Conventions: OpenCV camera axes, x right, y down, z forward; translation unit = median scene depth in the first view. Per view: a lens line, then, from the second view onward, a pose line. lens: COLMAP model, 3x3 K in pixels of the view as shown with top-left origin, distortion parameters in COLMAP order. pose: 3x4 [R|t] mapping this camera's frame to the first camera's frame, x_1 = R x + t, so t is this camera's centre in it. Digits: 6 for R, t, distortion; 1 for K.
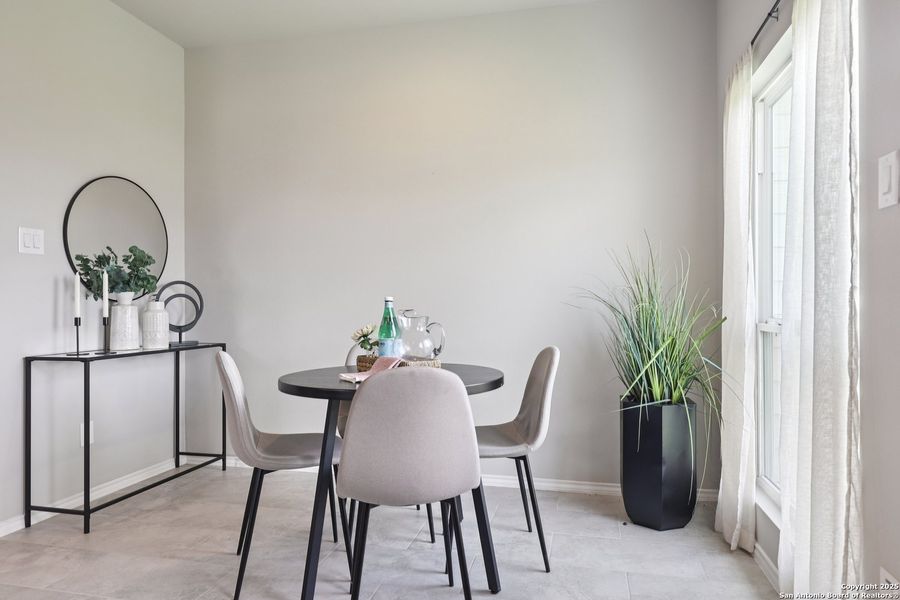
lens RADIAL K [[548.9, 0, 469.2], [0, 548.9, 302.4], [0, 0, 1]] dist [0.000079, -0.000018]
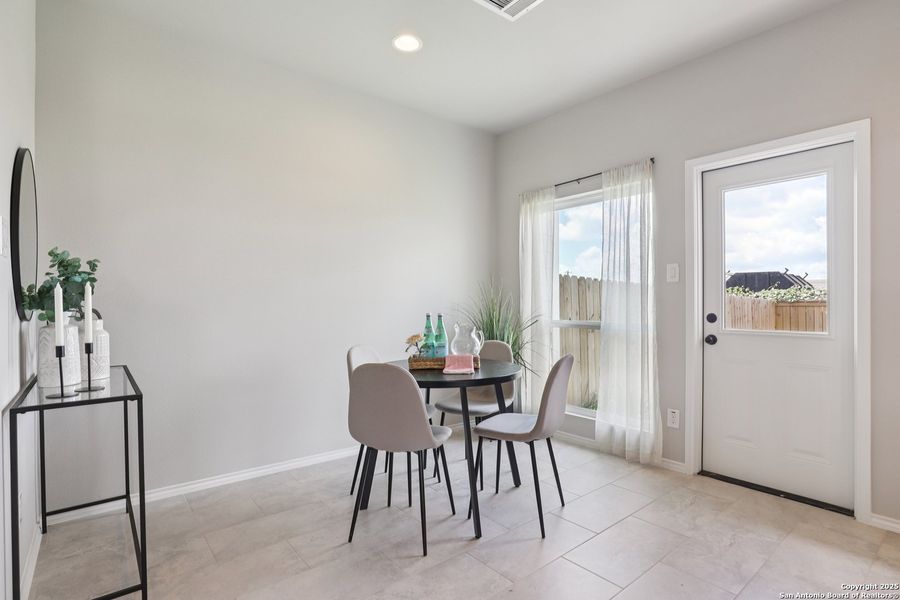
lens RADIAL K [[421.6, 0, 451.6], [0, 421.6, 303.4], [0, 0, 1]] dist [-0.014294, -0.000410]
pose [[0.619754, -0.001180, 0.784795, -0.844668], [-0.000140, 0.999999, 0.001614, -0.030646], [-0.784796, -0.001110, 0.619753, 0.257595]]
